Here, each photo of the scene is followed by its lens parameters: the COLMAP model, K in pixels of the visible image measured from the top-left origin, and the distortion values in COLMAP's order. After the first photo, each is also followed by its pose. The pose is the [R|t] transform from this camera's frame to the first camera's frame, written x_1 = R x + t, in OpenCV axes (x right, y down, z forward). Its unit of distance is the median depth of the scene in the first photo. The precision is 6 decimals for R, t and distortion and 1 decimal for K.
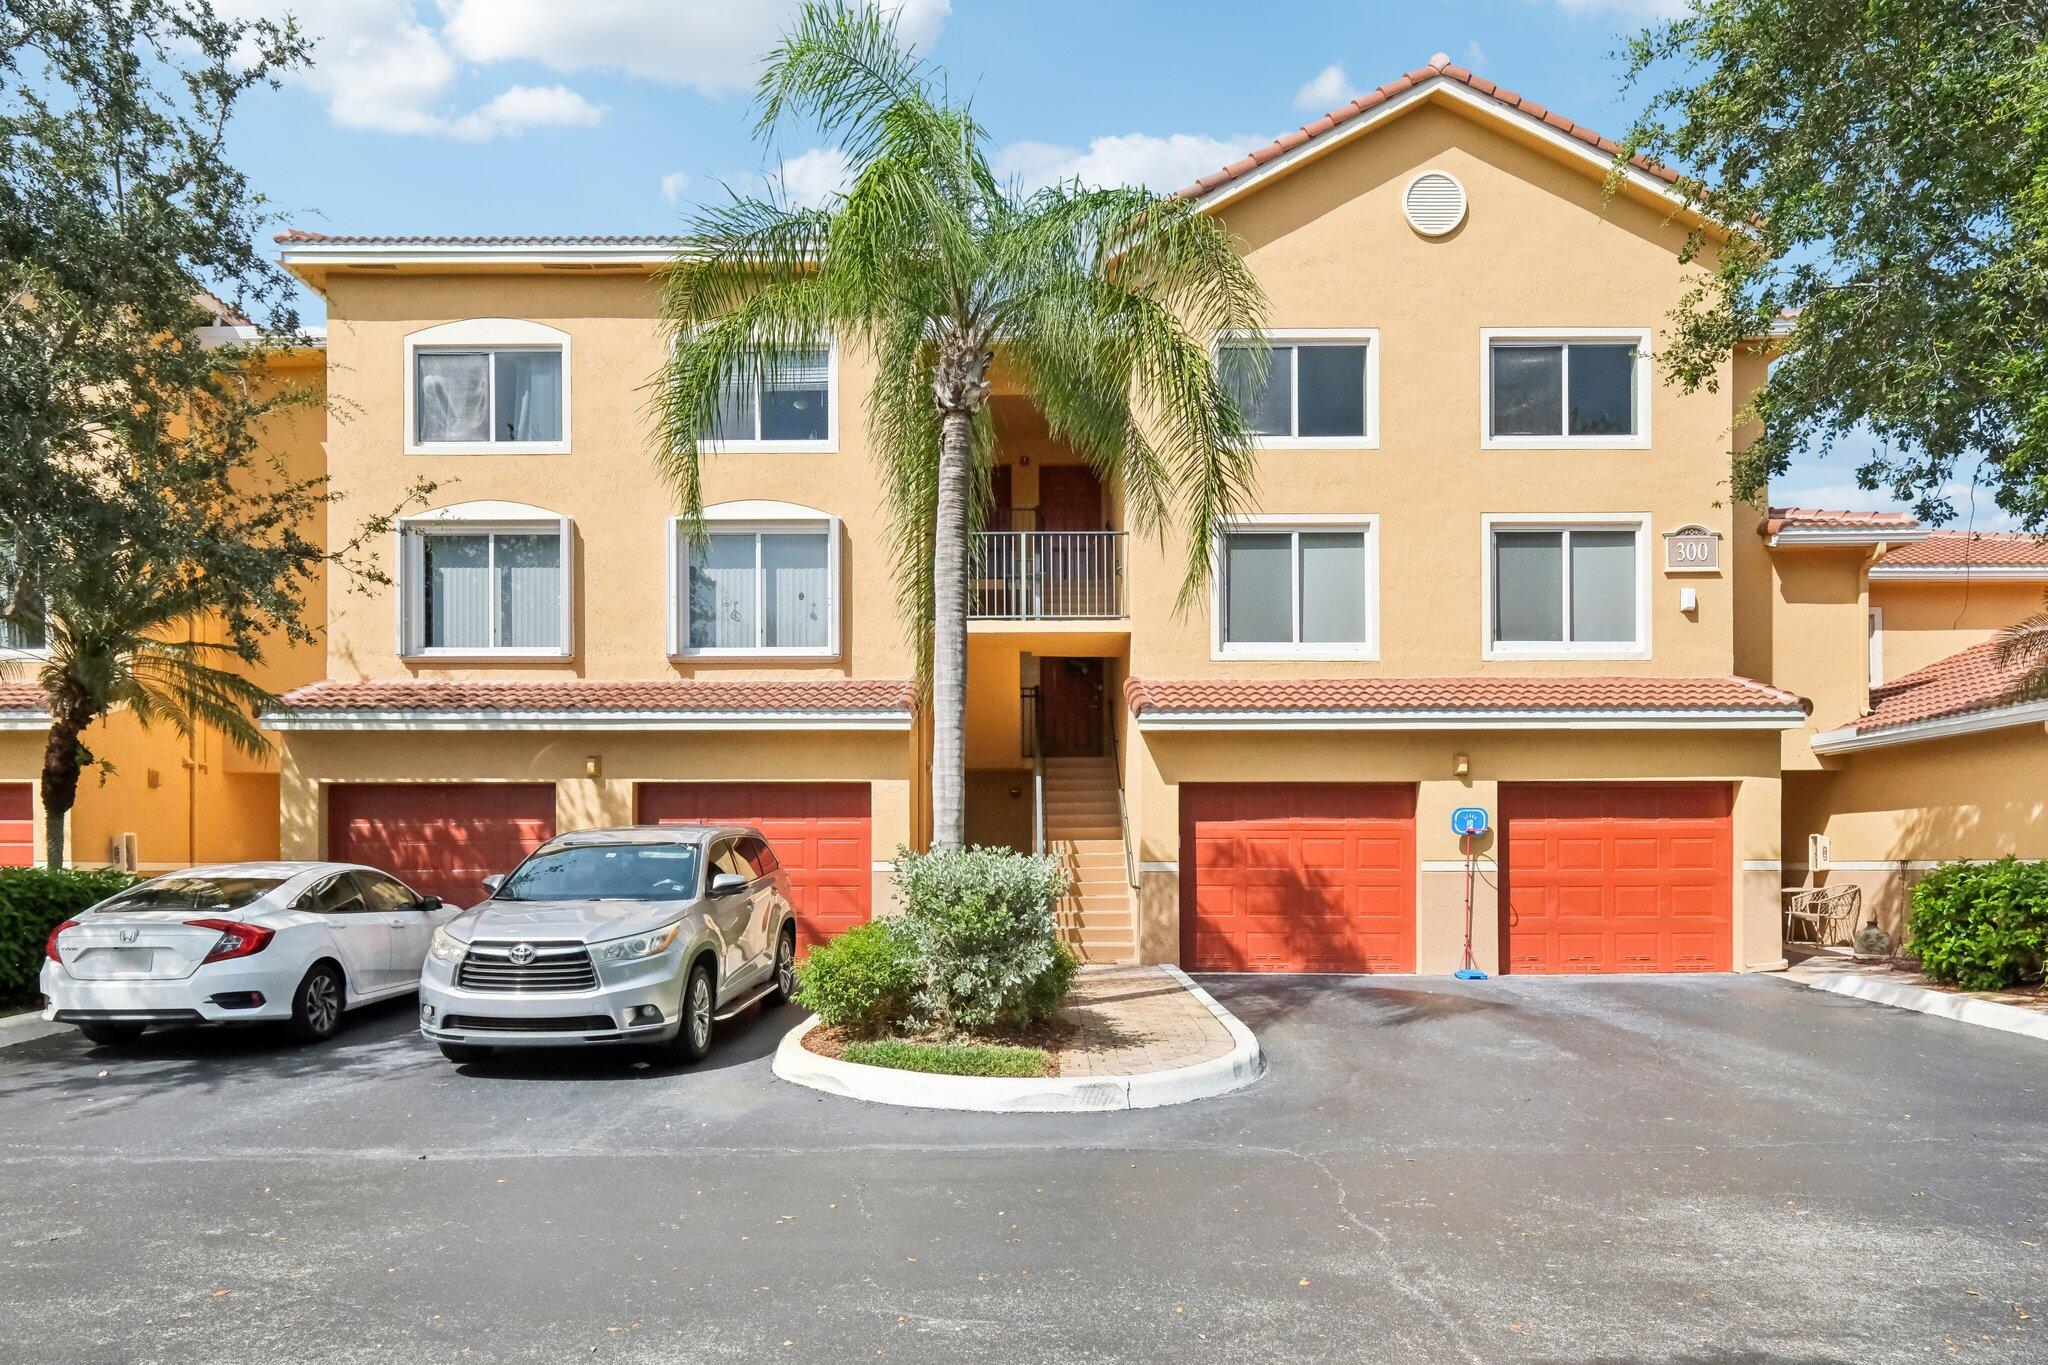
lens RADIAL K [[1171.6, 0, 1024.0], [0, 1171.6, 756.9], [0, 0, 1]] dist [0.001504, -0.000327]
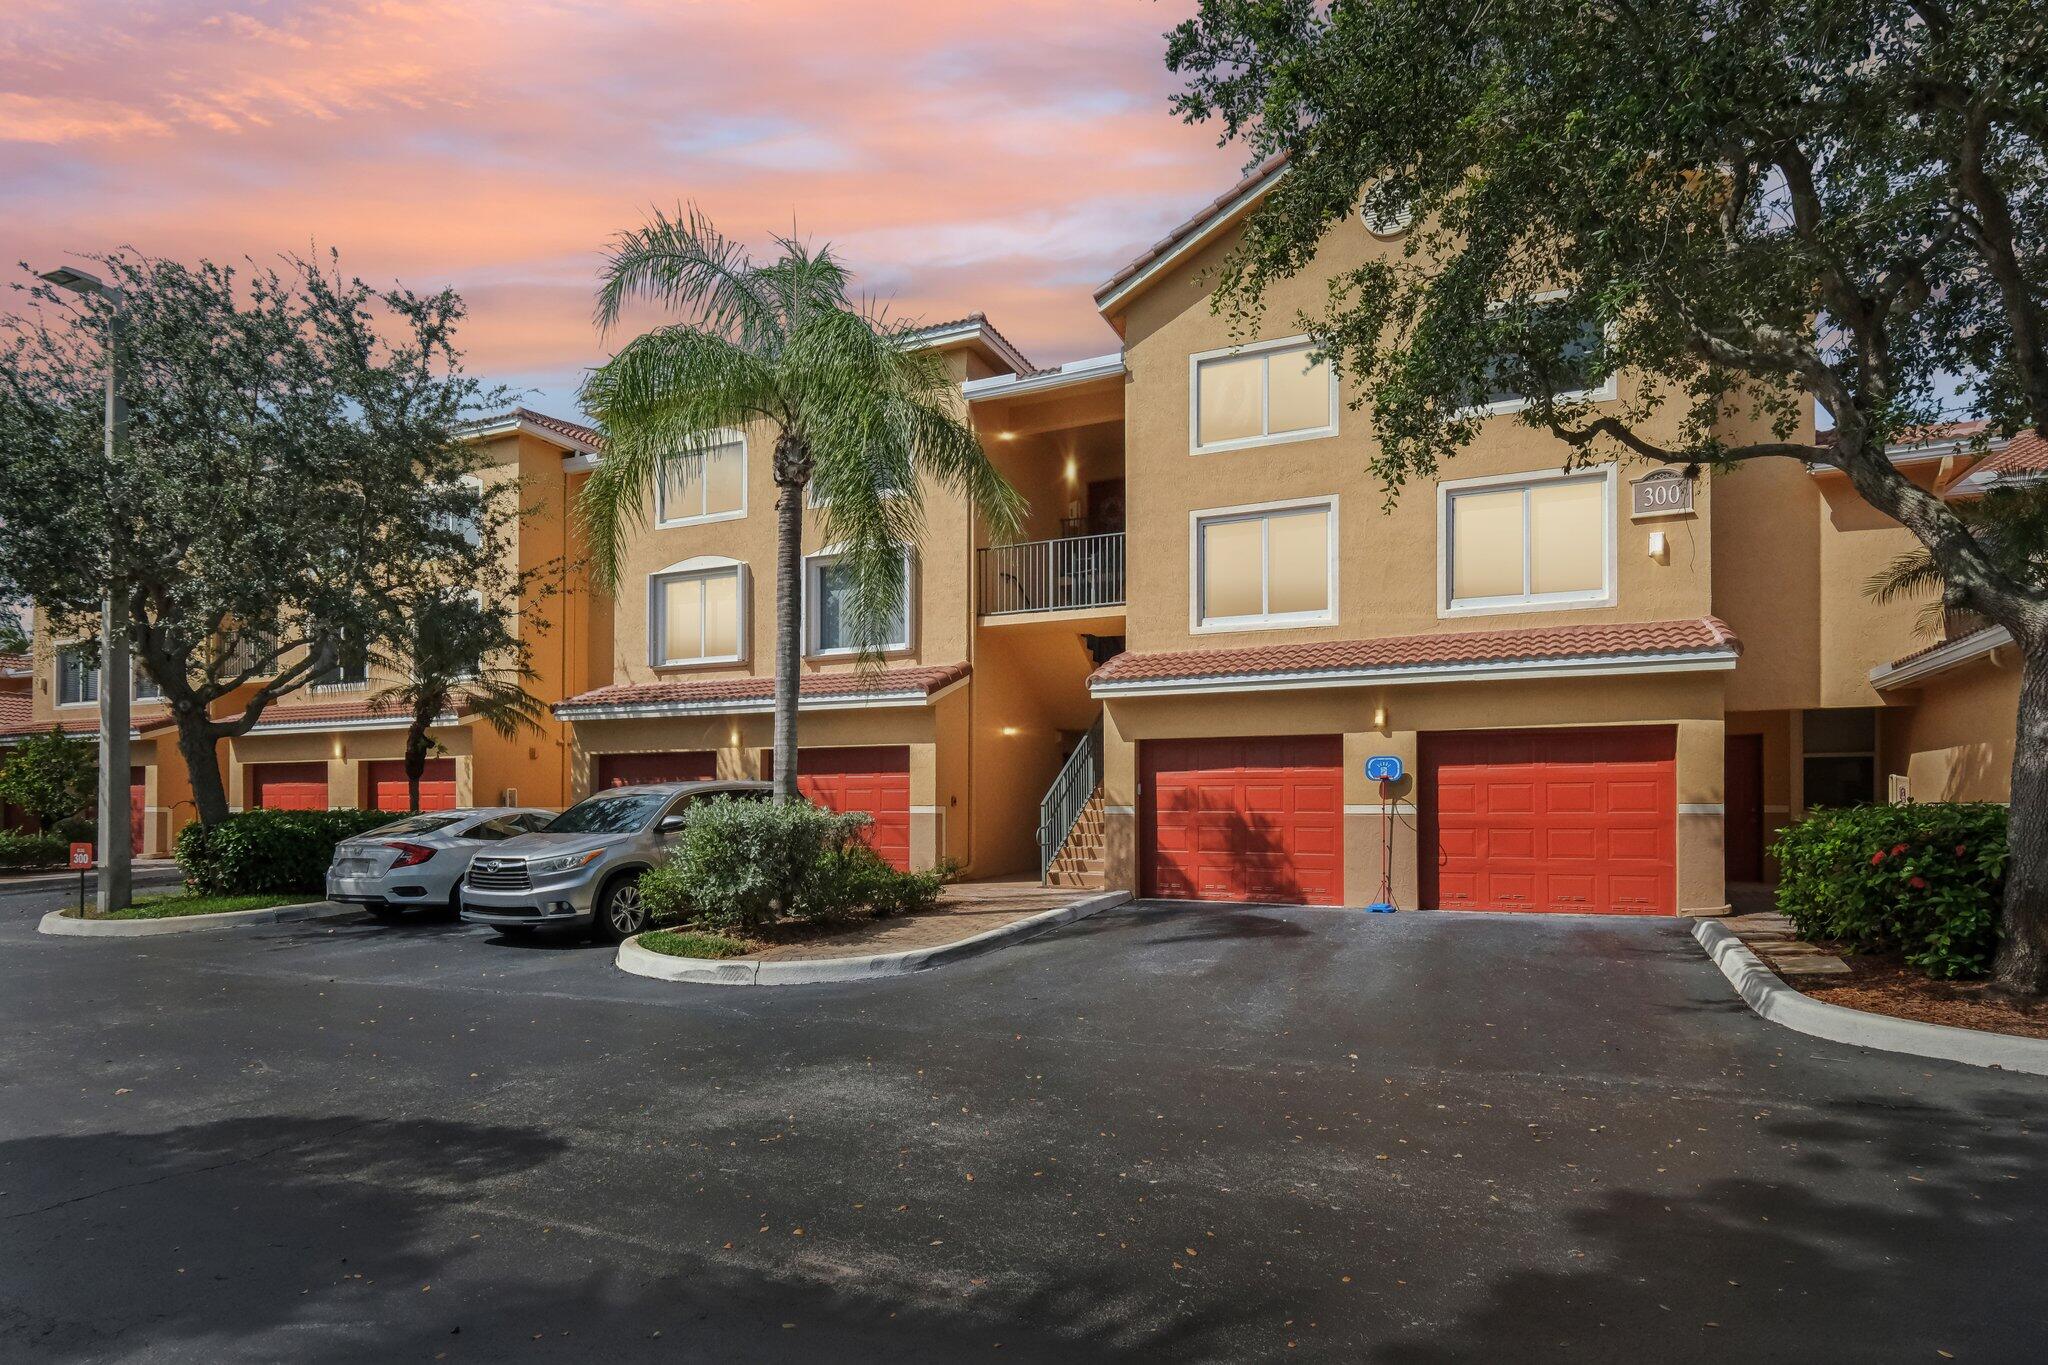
lens RADIAL K [[1007.5, 0, 1024.0], [0, 1007.5, 682.5], [0, 0, 1]] dist [-0.001100, -0.000099]
pose [[0.927646, -0.047346, -0.370446, 0.412233], [0.035253, 0.998603, -0.039351, -0.000327], [0.371792, 0.023445, 0.928020, -0.001853]]
